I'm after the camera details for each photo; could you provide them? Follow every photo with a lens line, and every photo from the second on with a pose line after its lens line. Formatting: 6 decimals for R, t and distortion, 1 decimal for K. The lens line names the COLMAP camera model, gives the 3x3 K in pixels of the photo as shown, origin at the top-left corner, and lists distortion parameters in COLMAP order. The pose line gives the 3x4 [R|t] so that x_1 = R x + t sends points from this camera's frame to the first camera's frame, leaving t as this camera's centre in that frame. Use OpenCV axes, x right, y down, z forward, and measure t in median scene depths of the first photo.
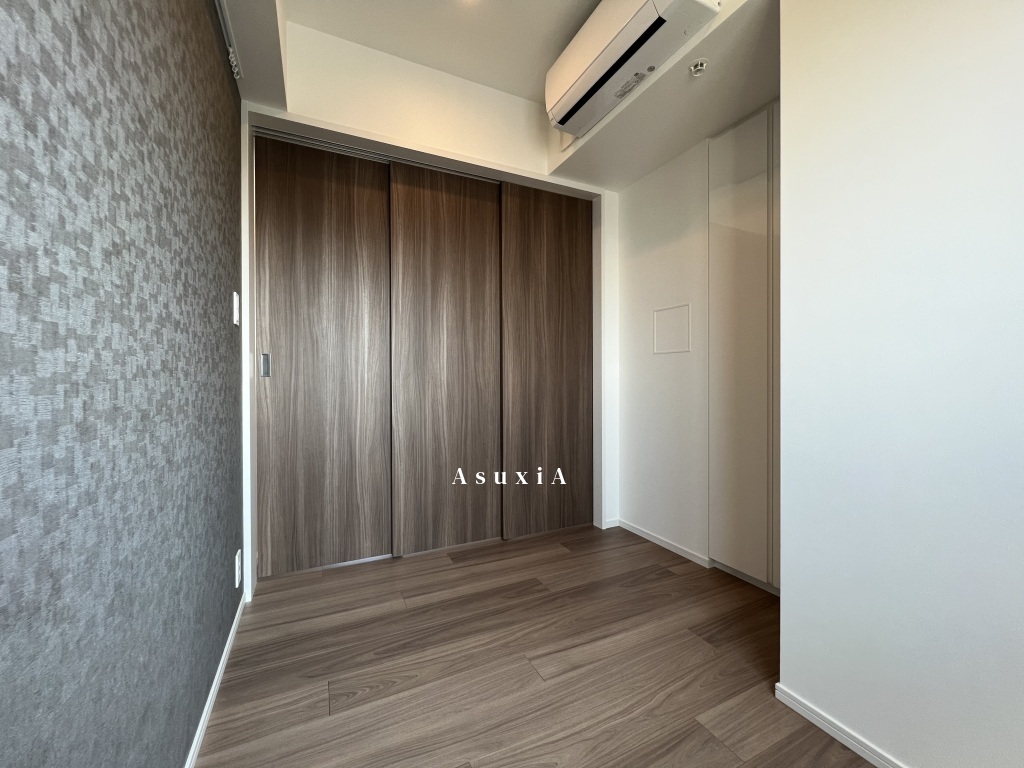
lens RADIAL K [[409.3, 0, 514.0], [0, 409.3, 380.8], [0, 0, 1]] dist [-0.000605, -0.000089]
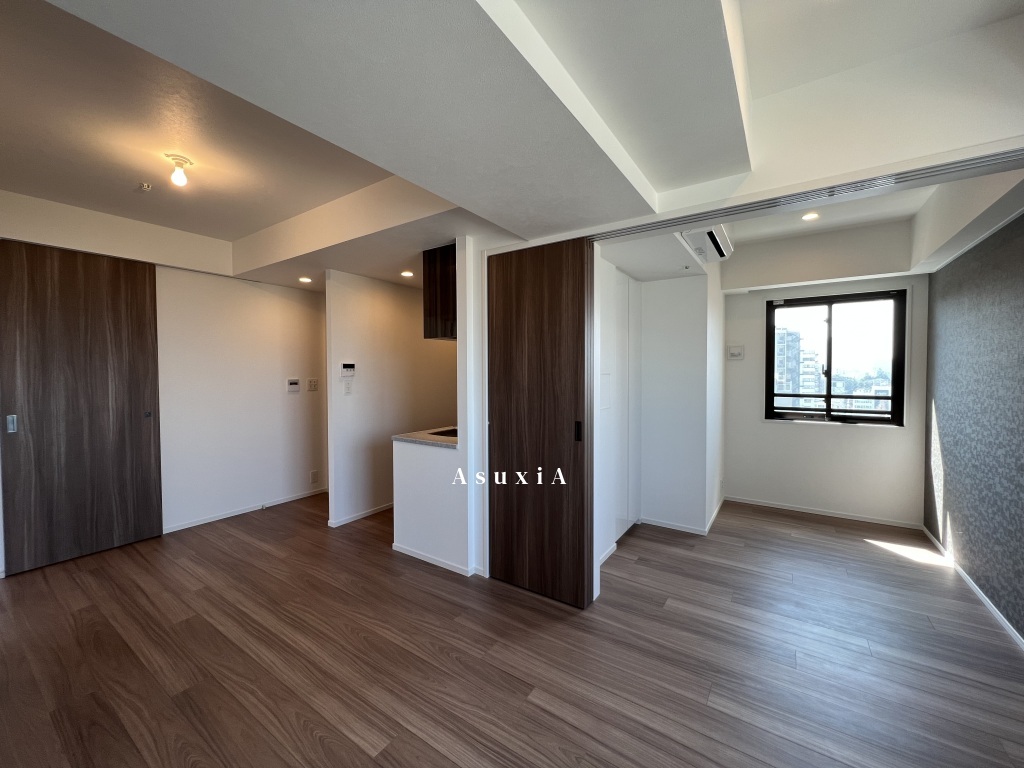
lens RADIAL K [[409.3, 0, 514.0], [0, 409.3, 380.8], [0, 0, 1]] dist [-0.000605, -0.000089]
pose [[-0.502633, -0.018285, 0.864306, -0.885009], [0.007758, 0.999641, 0.025660, -0.297564], [-0.864465, 0.019603, -0.502311, 2.842598]]
